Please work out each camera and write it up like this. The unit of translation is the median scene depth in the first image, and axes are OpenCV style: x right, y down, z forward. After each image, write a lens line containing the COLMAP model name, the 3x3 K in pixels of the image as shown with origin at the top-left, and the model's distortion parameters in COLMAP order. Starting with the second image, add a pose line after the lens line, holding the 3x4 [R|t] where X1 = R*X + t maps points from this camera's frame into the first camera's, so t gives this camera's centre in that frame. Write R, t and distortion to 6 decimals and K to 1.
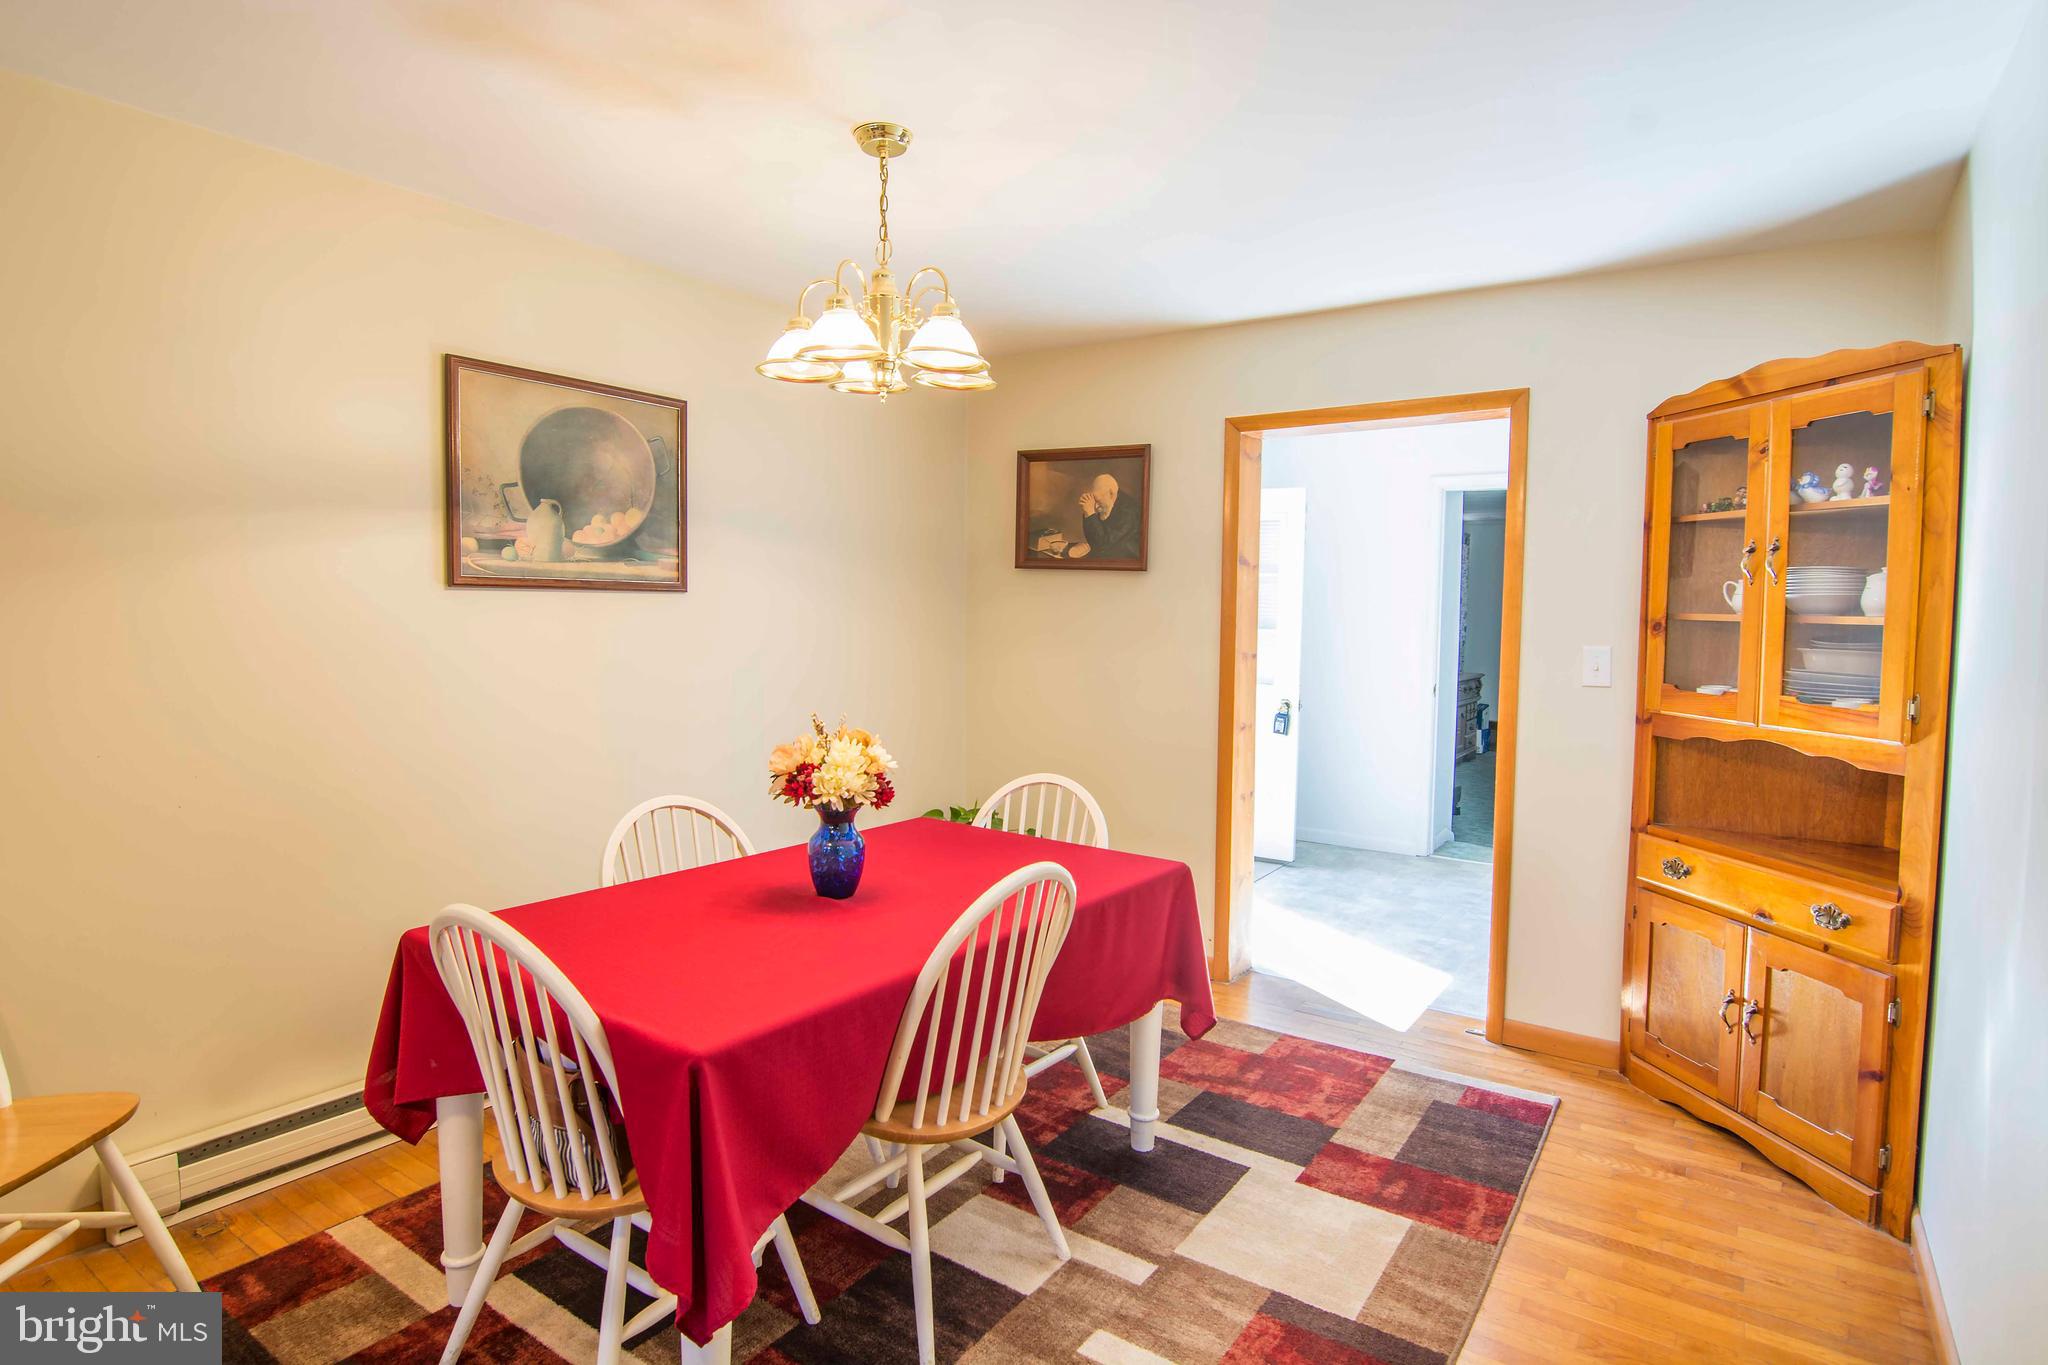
lens RADIAL K [[1081.7, 0, 1019.7], [0, 1081.7, 672.5], [0, 0, 1]] dist [-0.006125, -0.010812]
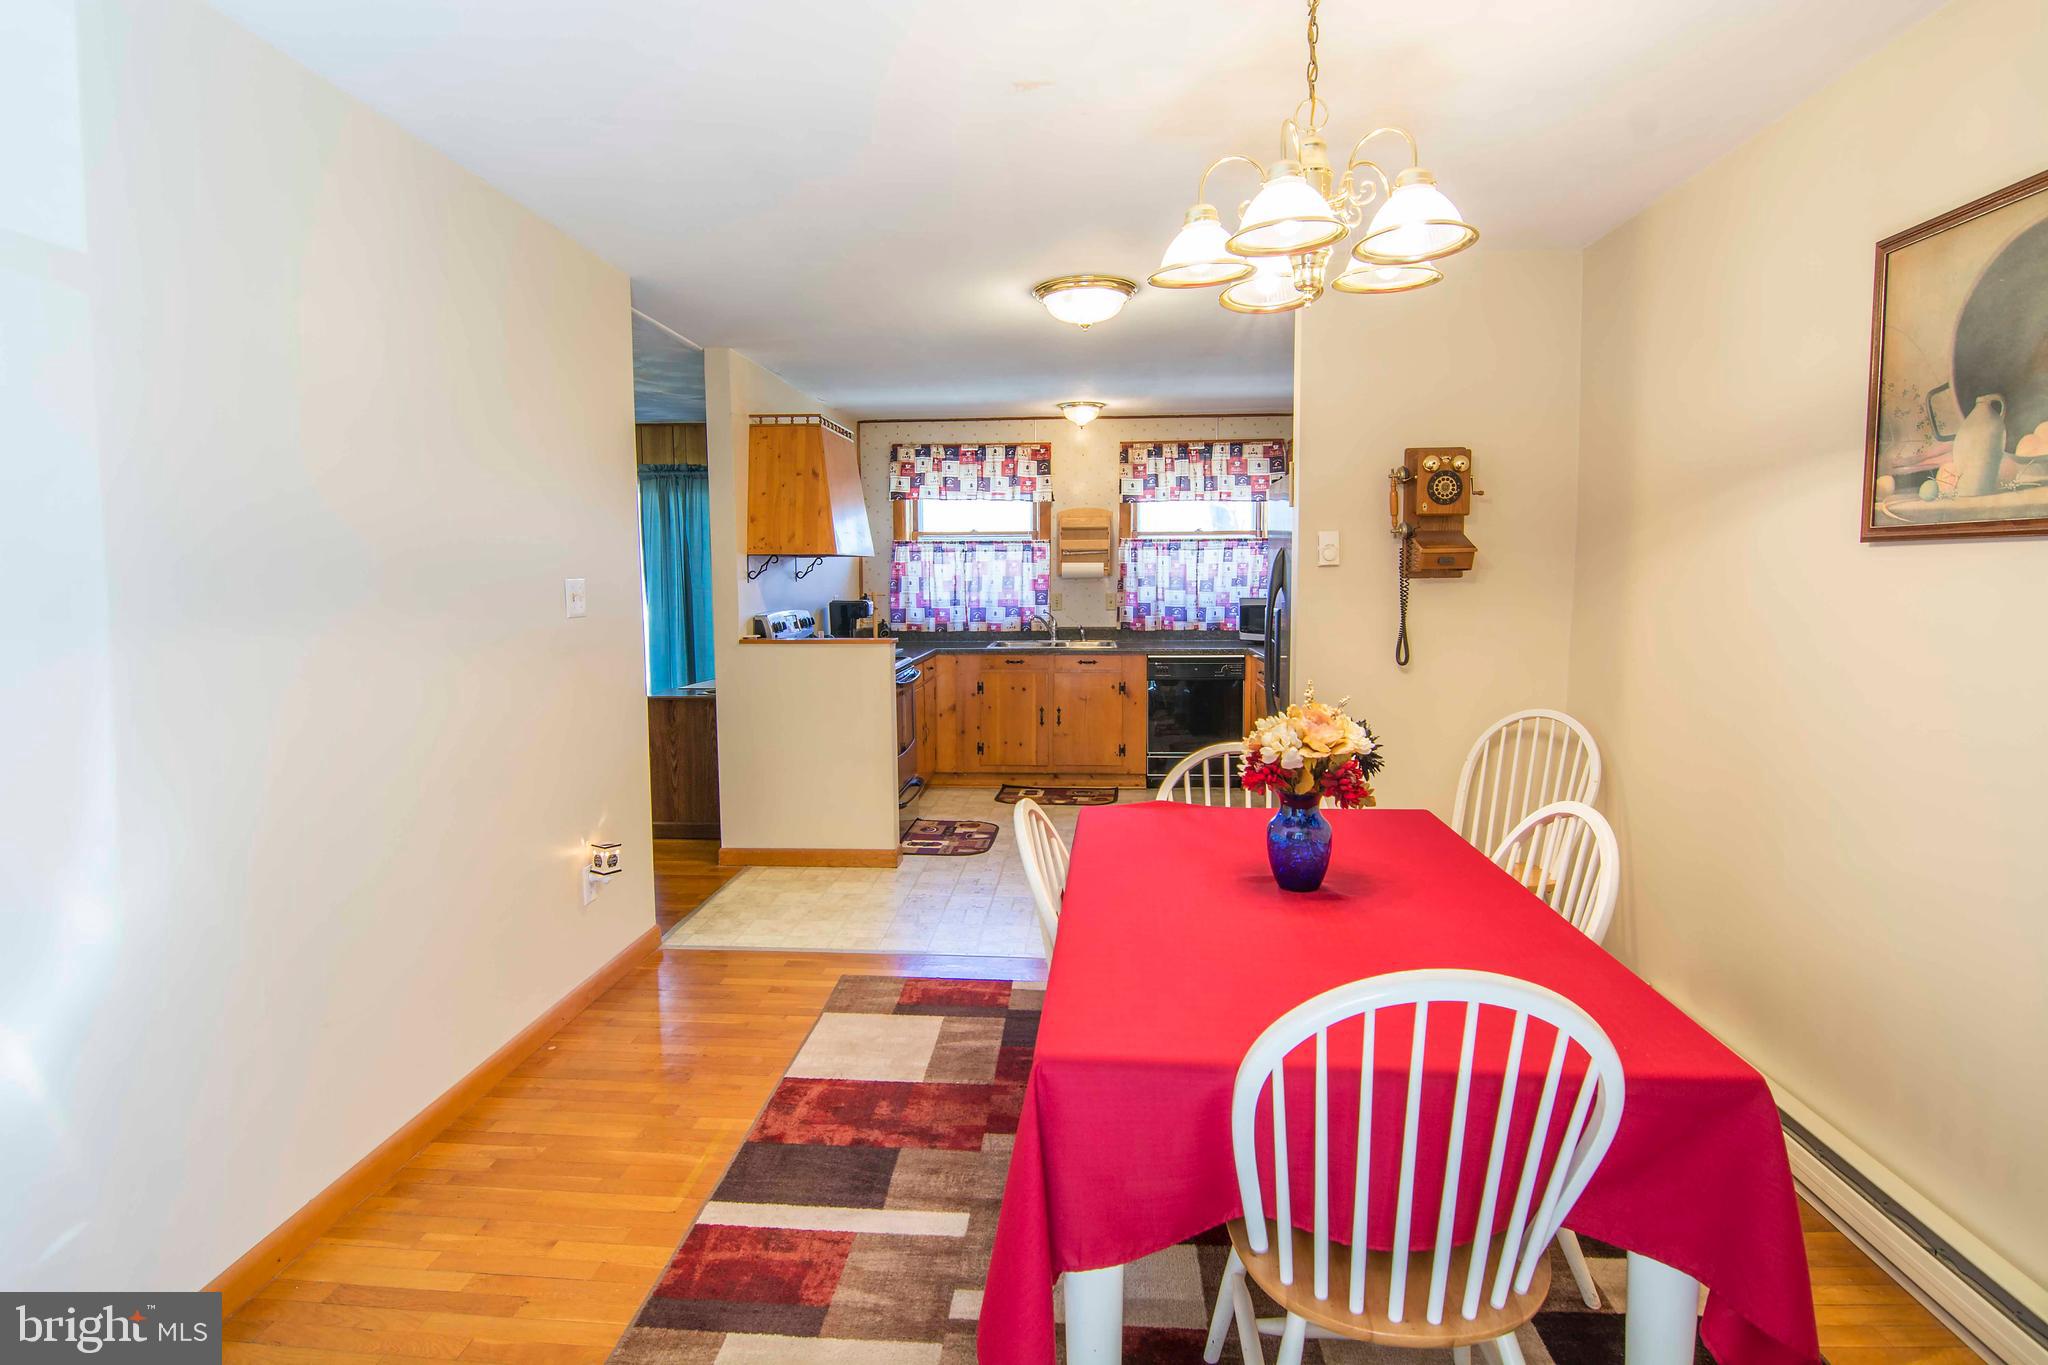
lens RADIAL K [[1081.7, 0, 1009.7], [0, 1081.7, 678.2], [0, 0, 1]] dist [-0.006125, -0.010812]
pose [[-0.863362, 0.041498, -0.502876, 0.411492], [-0.034720, 0.989365, 0.141252, -0.071426], [0.503389, 0.139411, -0.852739, 1.386355]]
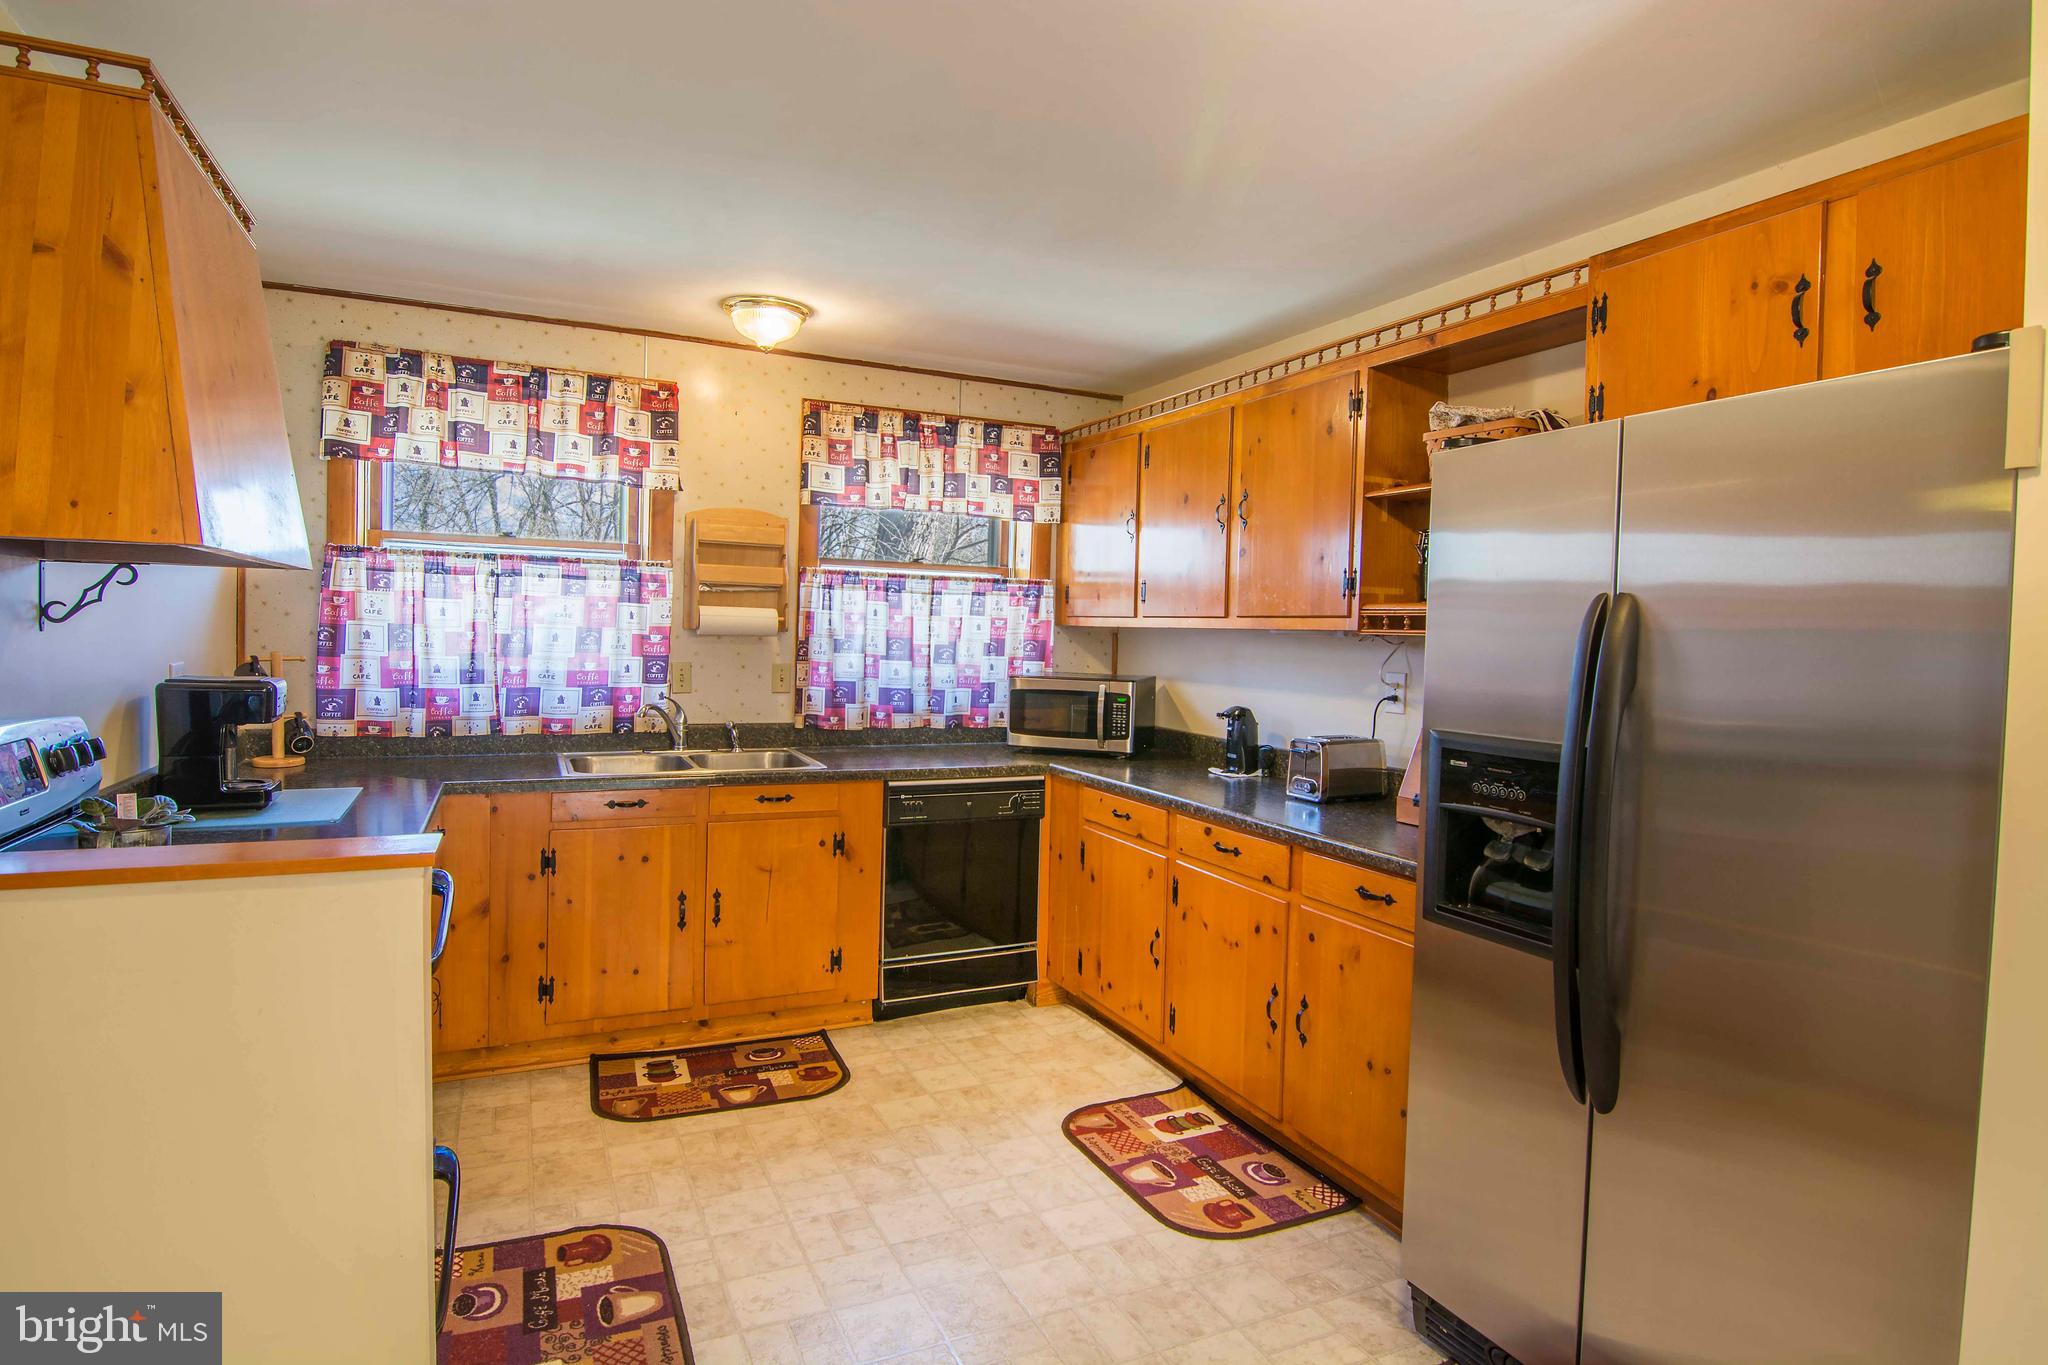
lens RADIAL K [[1081.7, 0, 1023.9], [0, 1081.7, 668.2], [0, 0, 1]] dist [-0.006125, -0.010812]
pose [[-0.496934, 0.002751, -0.867784, 0.408322], [-0.085442, 0.994981, 0.052082, -0.070977], [0.863572, 0.100026, -0.494205, 1.377908]]
